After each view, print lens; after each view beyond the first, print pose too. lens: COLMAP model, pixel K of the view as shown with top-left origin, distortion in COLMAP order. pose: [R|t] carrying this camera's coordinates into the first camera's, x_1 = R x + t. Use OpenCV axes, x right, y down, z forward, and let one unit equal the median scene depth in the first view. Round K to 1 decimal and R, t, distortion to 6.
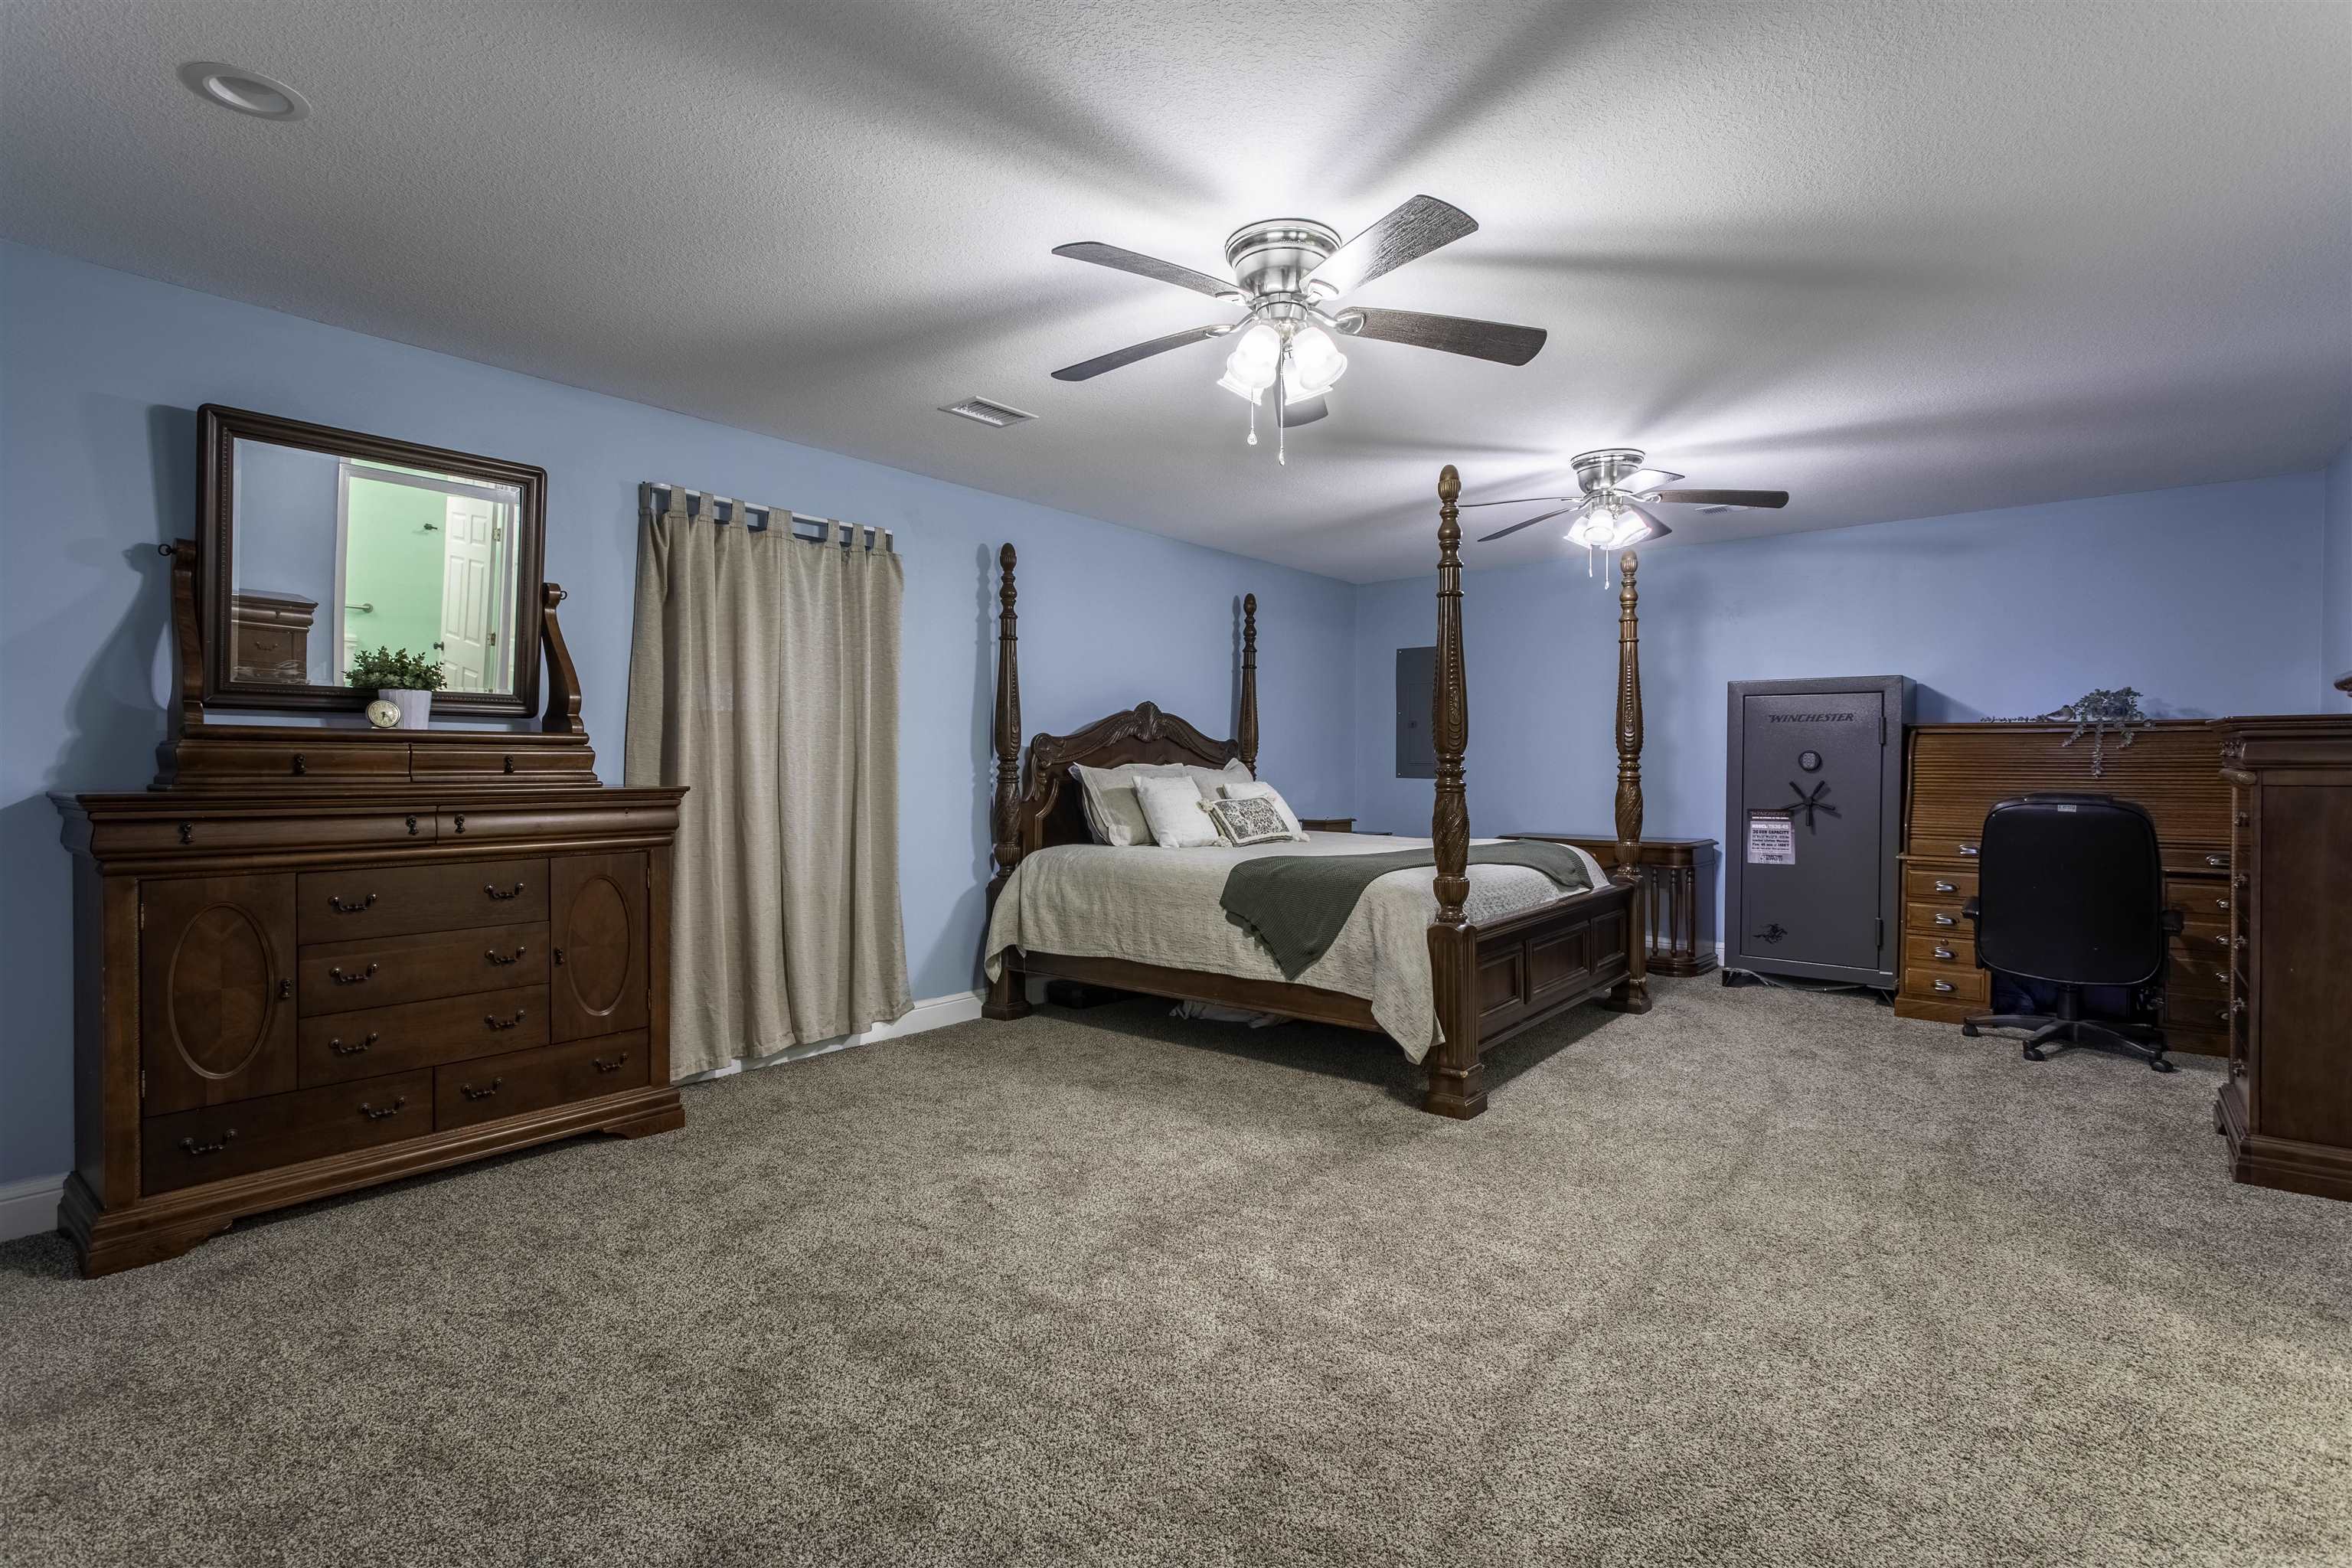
lens RADIAL K [[1161.6, 0, 1168.9], [0, 1161.6, 773.2], [0, 0, 1]] dist [0.004614, 0.001990]
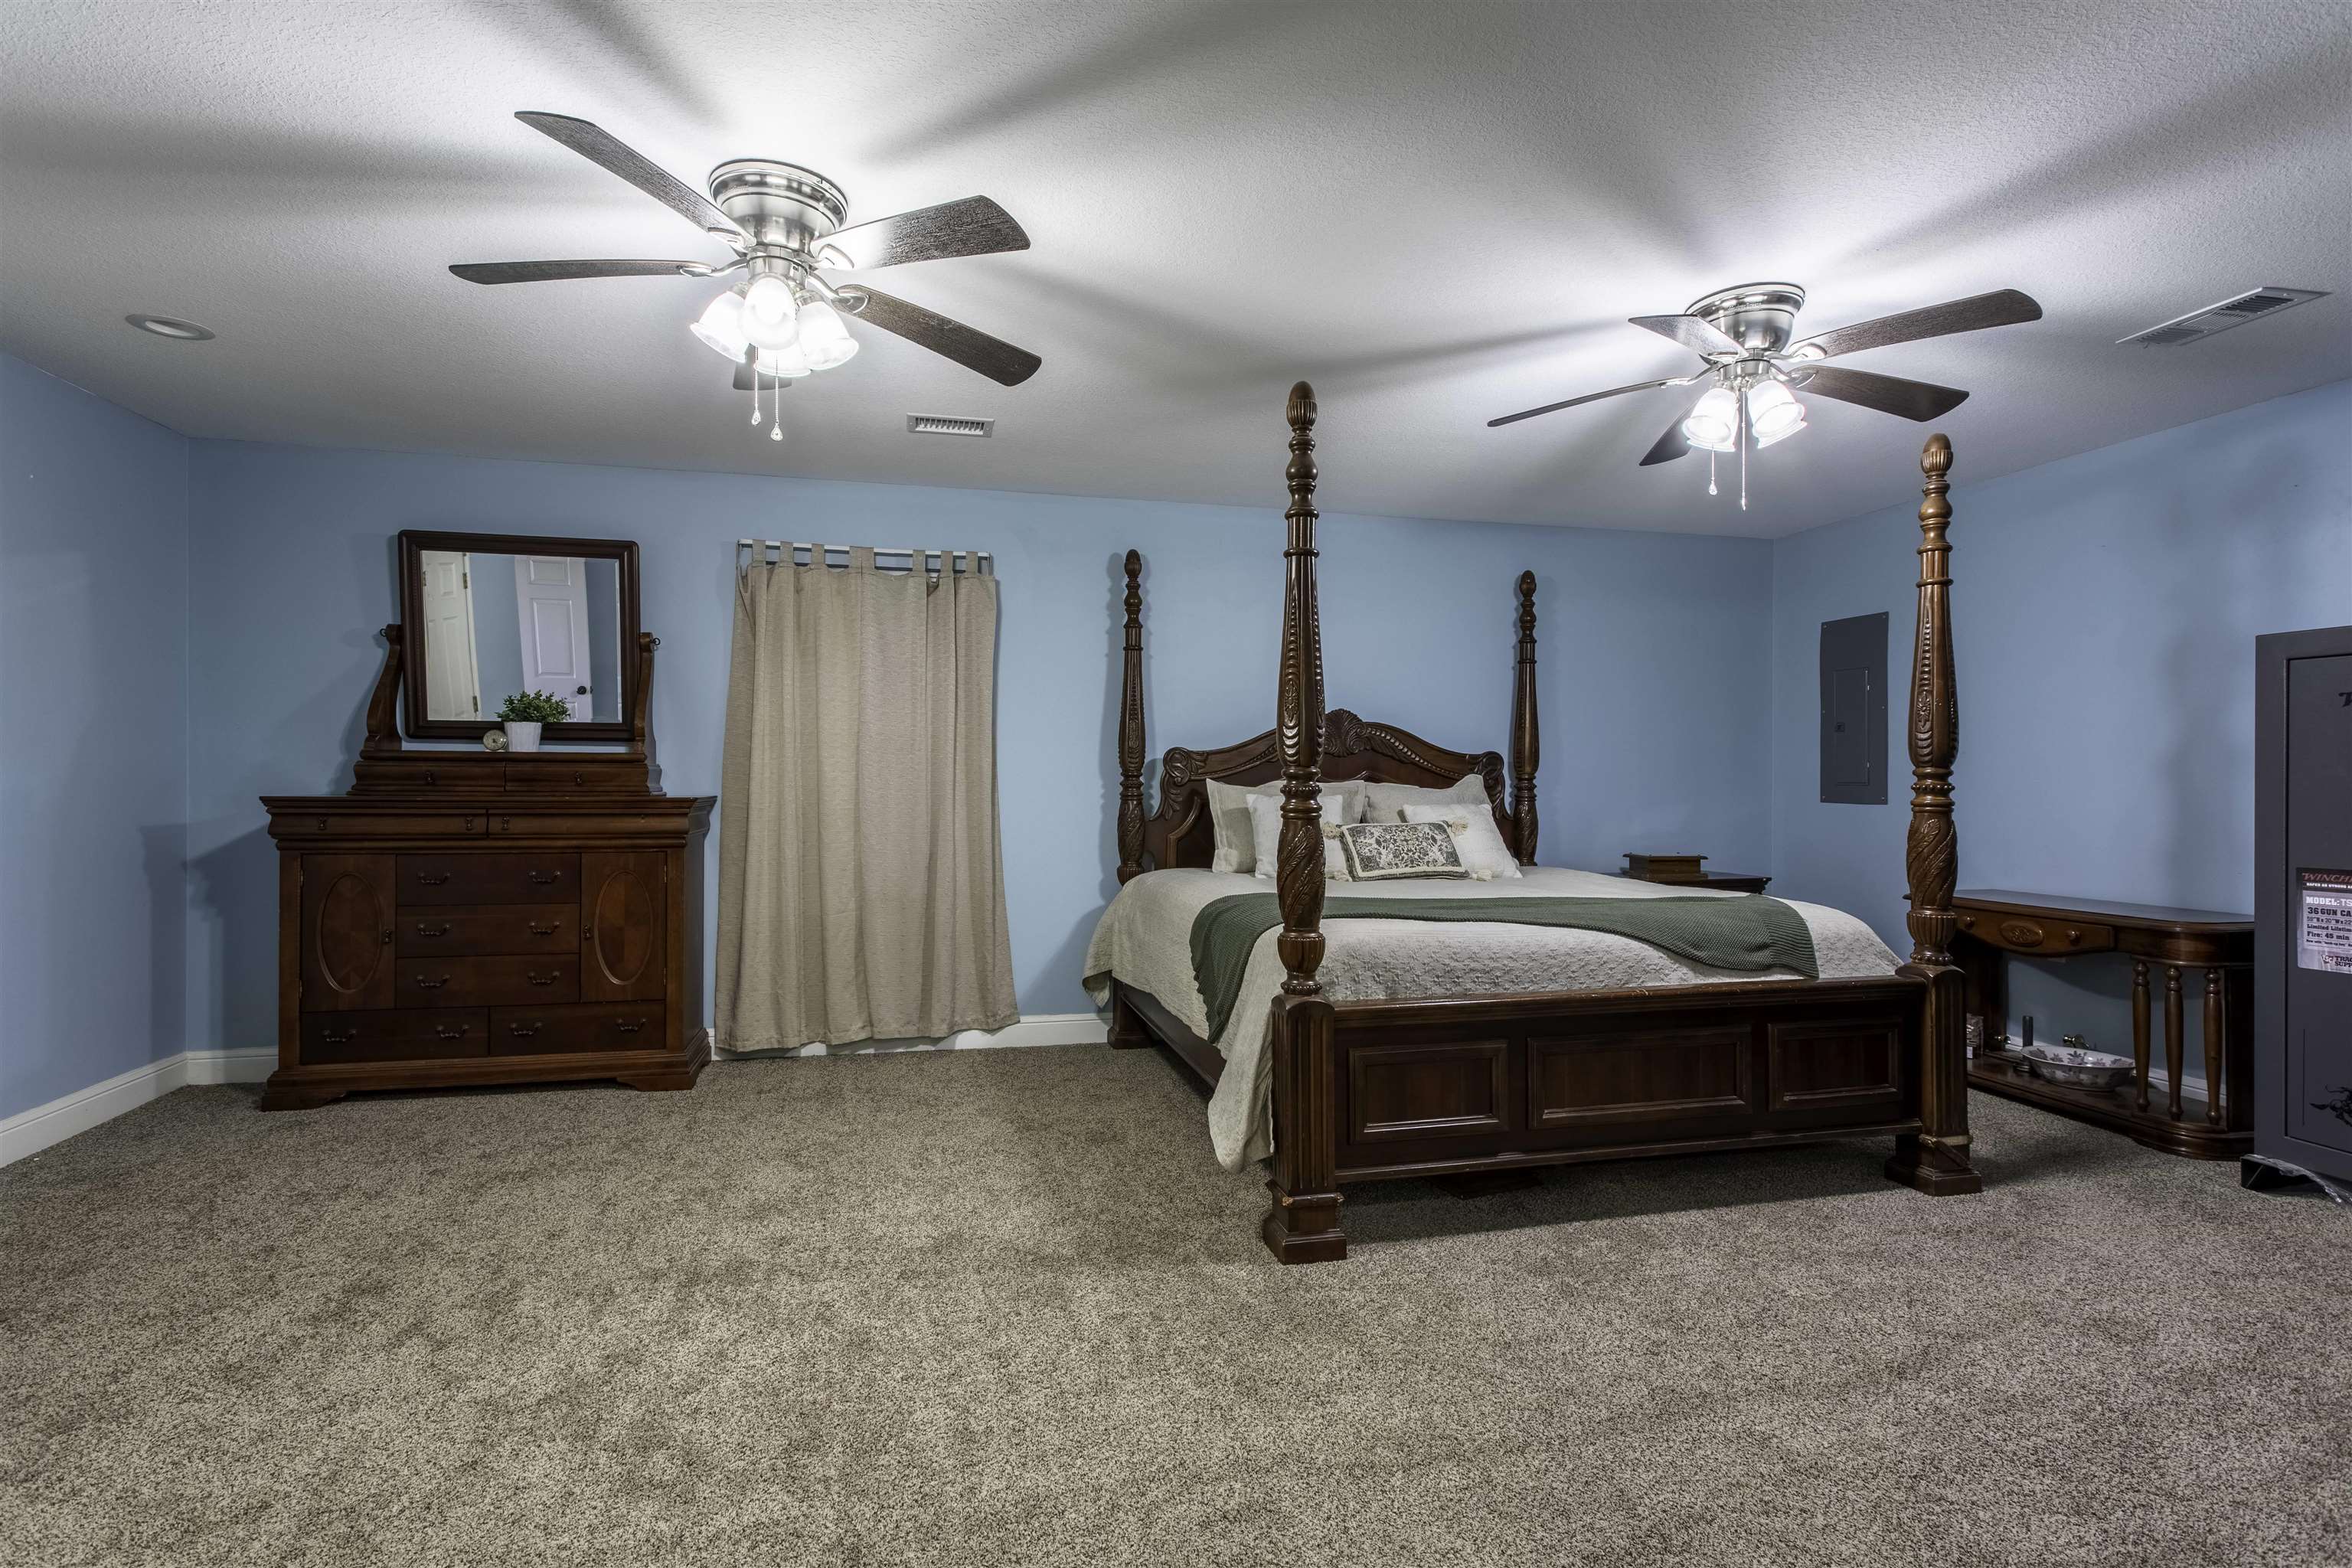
lens RADIAL K [[1161.6, 0, 1174.2], [0, 1161.6, 777.4], [0, 0, 1]] dist [0.004614, 0.001990]
pose [[0.776467, 0.000788, -0.630158, 0.587577], [-0.008878, 0.999914, -0.009690, -0.001687], [0.630096, 0.013118, 0.776407, 0.335507]]
